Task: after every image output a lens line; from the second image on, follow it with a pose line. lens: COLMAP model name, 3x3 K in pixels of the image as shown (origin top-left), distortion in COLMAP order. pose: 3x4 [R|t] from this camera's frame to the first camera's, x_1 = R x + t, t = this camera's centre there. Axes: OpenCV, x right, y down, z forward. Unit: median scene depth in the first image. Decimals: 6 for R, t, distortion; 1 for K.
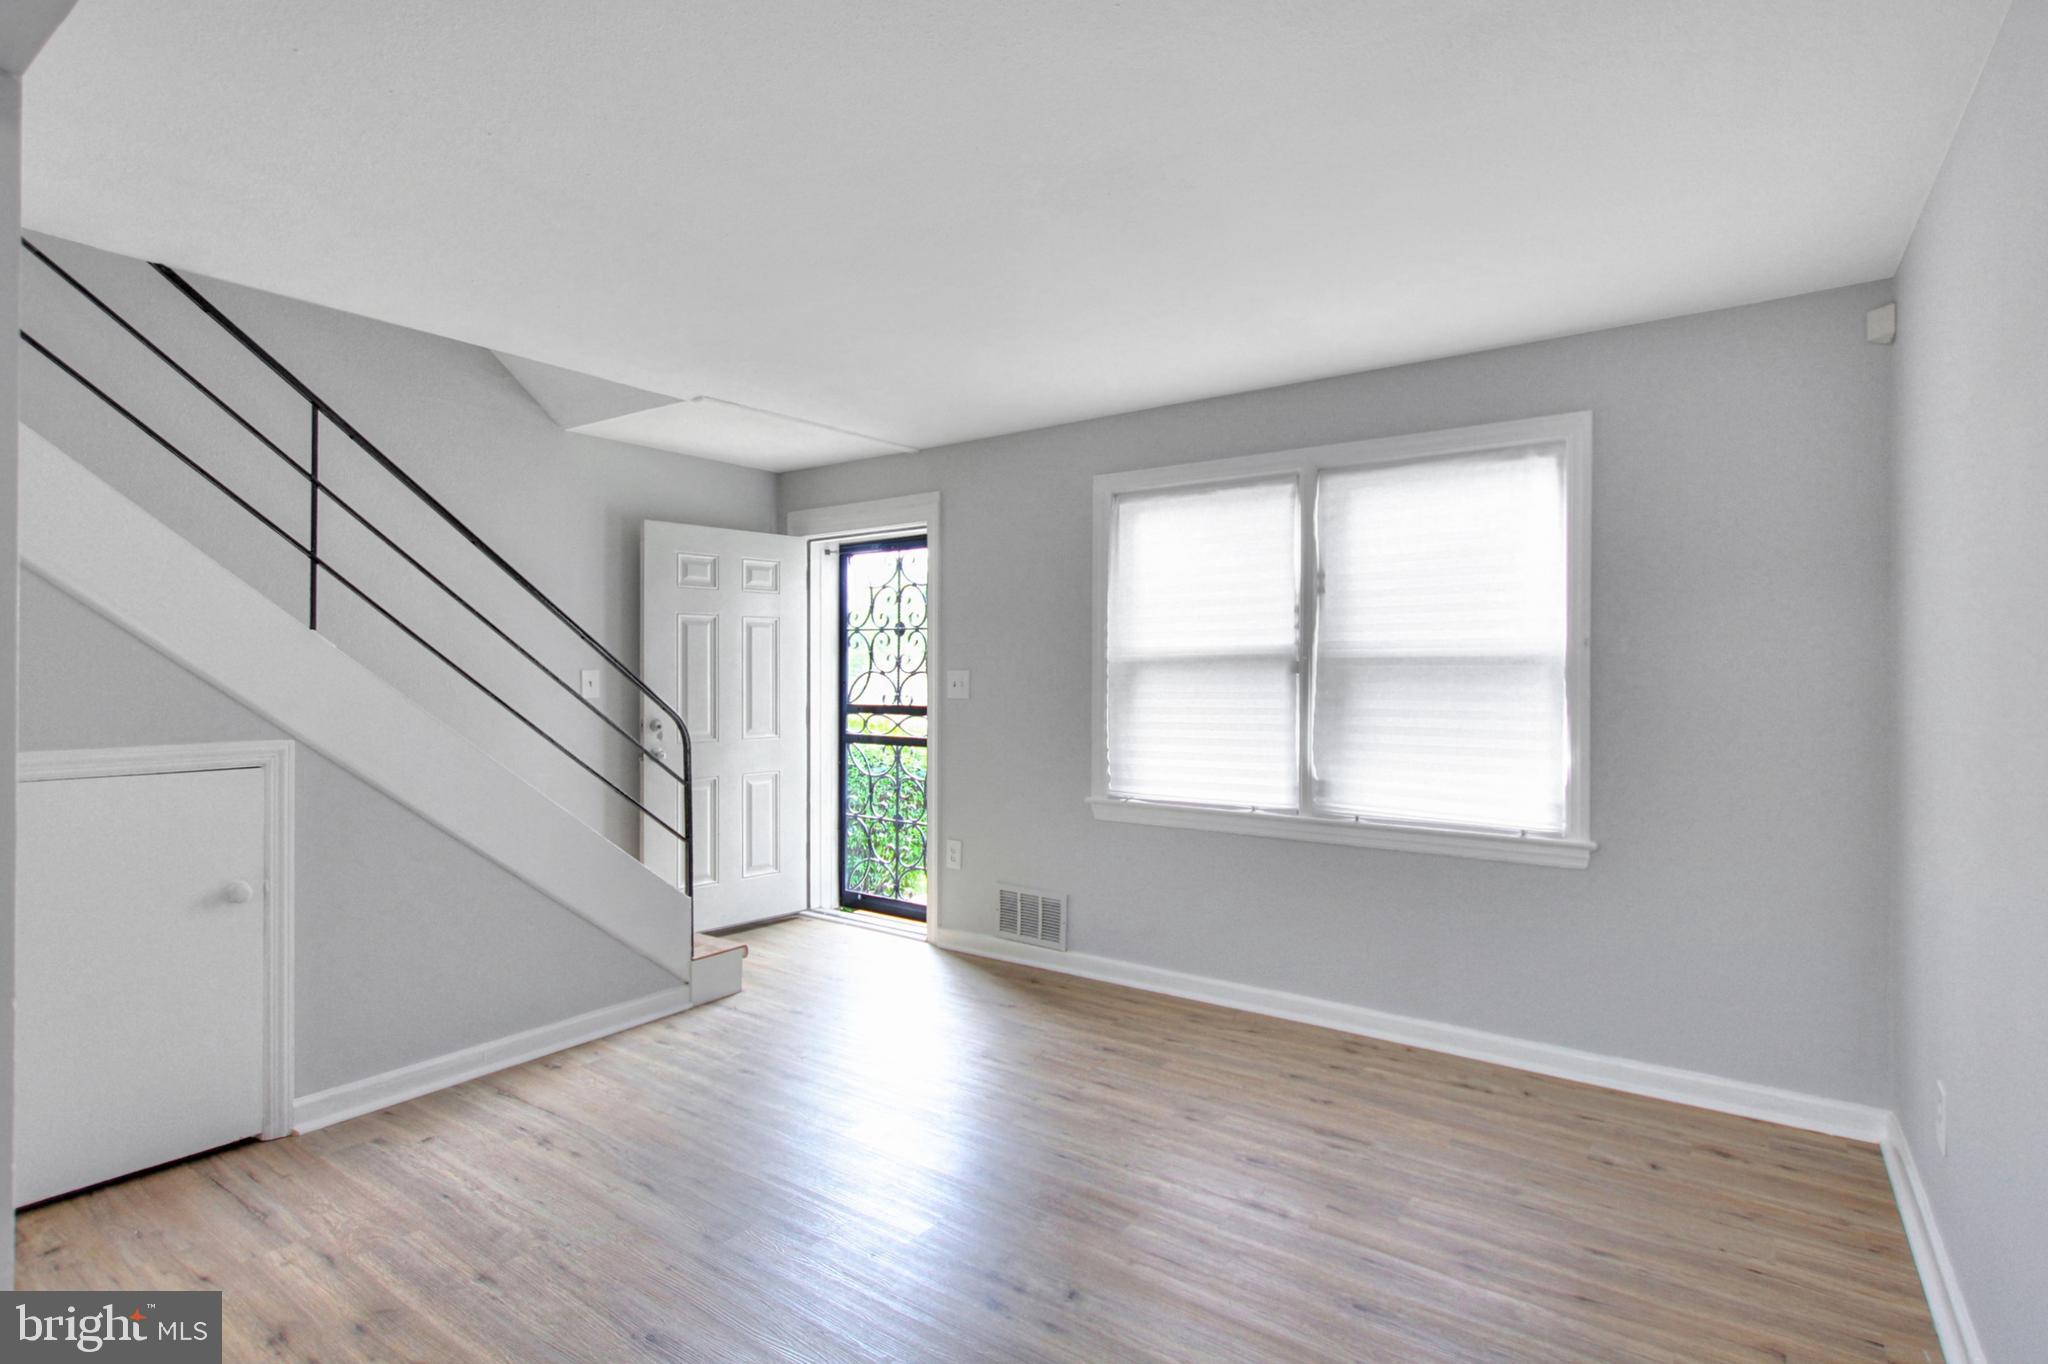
lens RADIAL K [[992.3, 0, 1033.8], [0, 992.3, 675.5], [0, 0, 1]] dist [-0.000171, 0.000025]
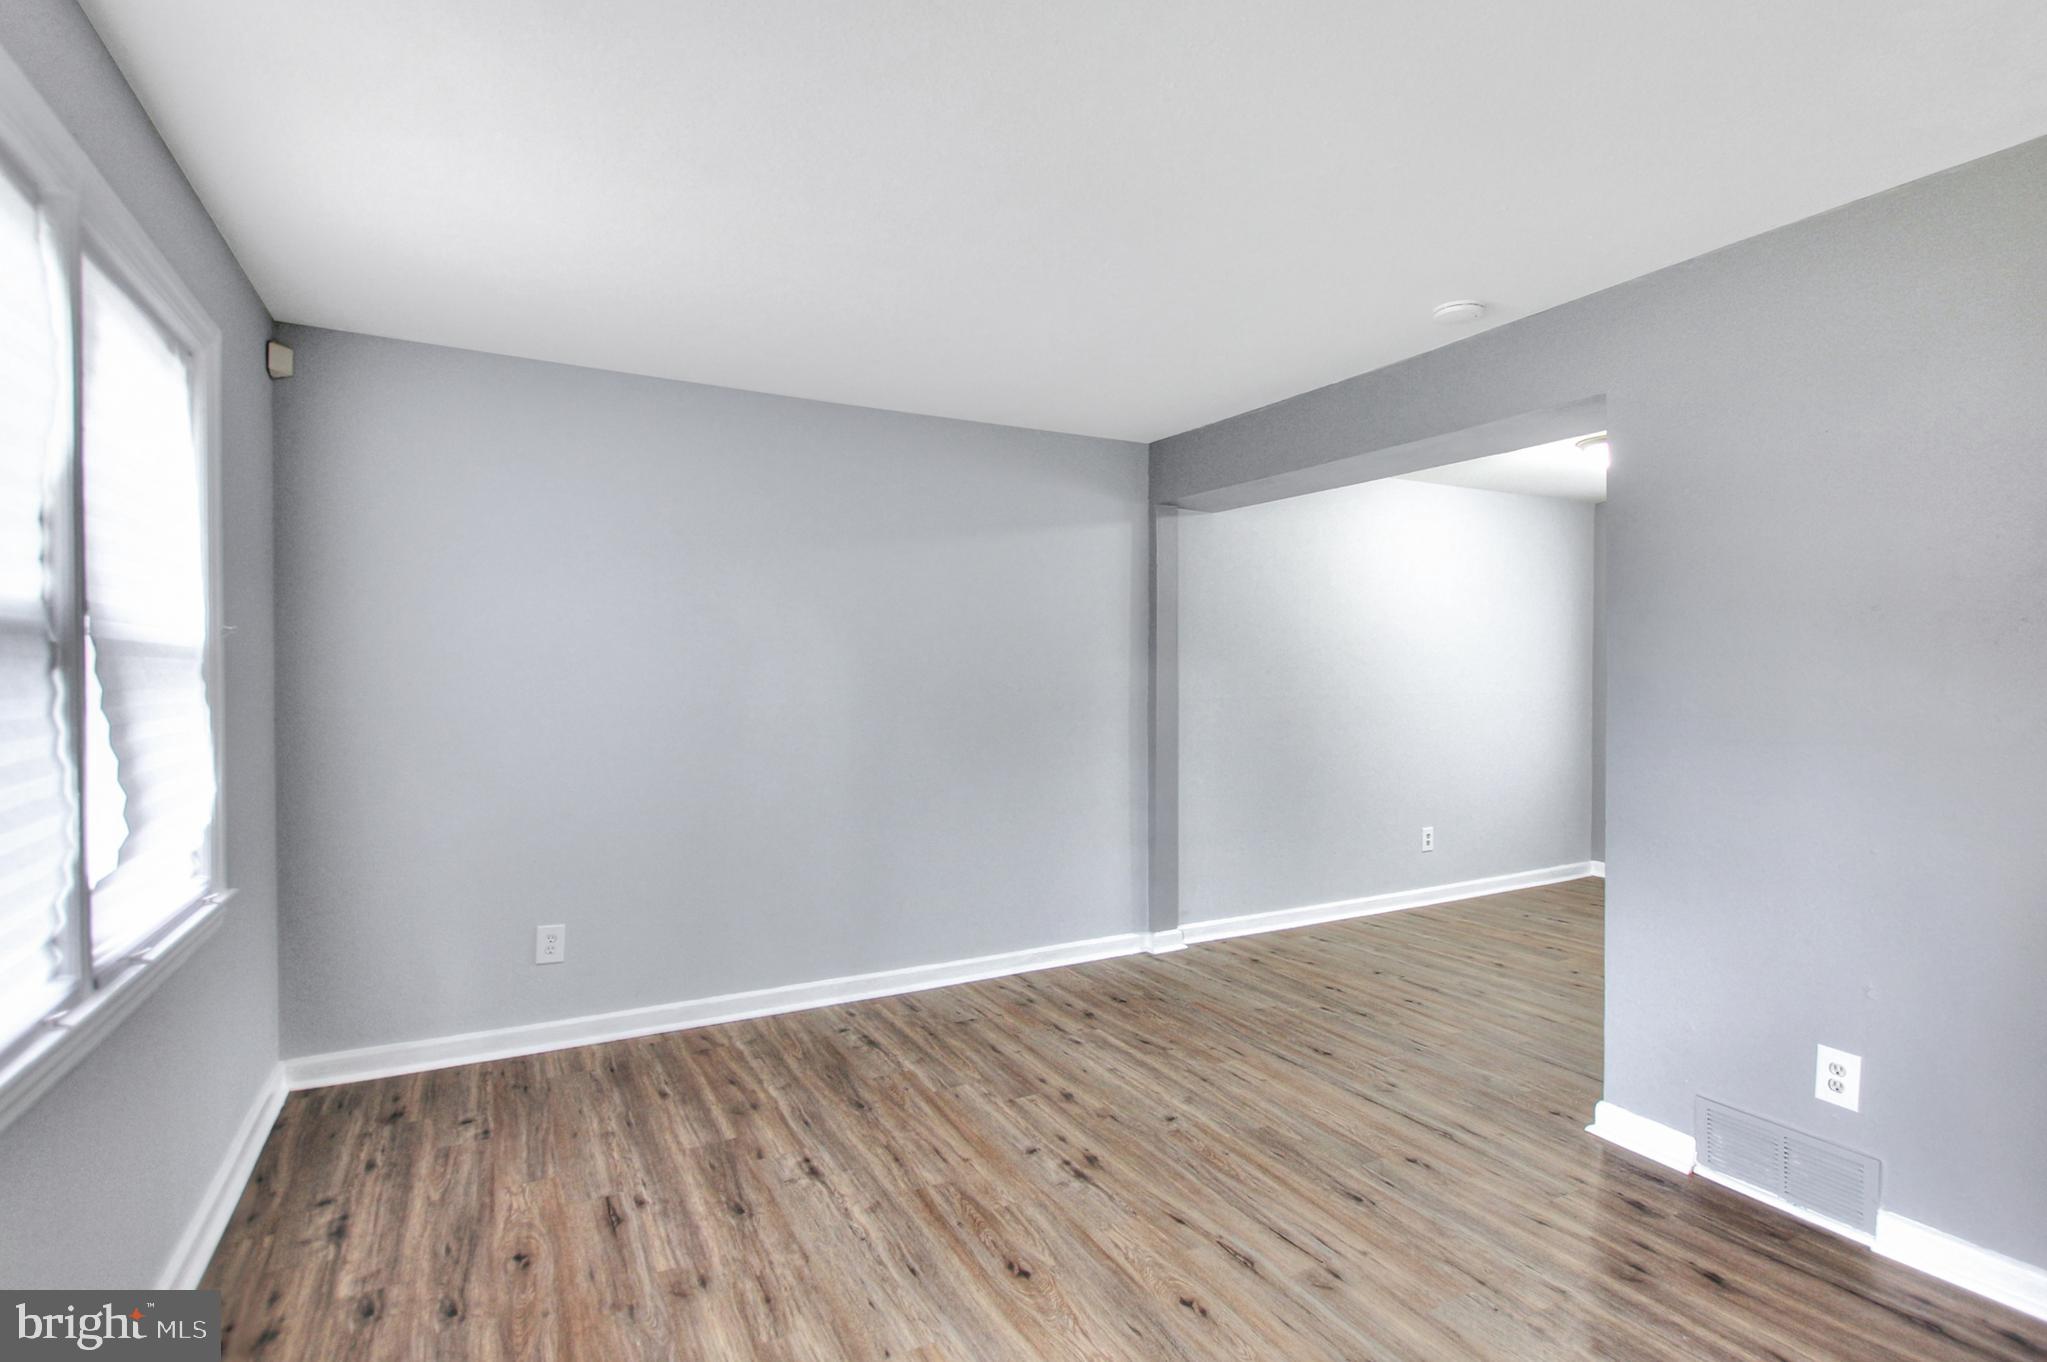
lens RADIAL K [[991.8, 0, 1033.3], [0, 991.8, 674.5], [0, 0, 1]] dist [-0.000171, 0.000025]
pose [[-0.900144, 0.000994, 0.435592, -0.393867], [0.000843, 0.999999, -0.000540, 0.000472], [-0.435593, -0.000119, -0.900144, 1.613662]]
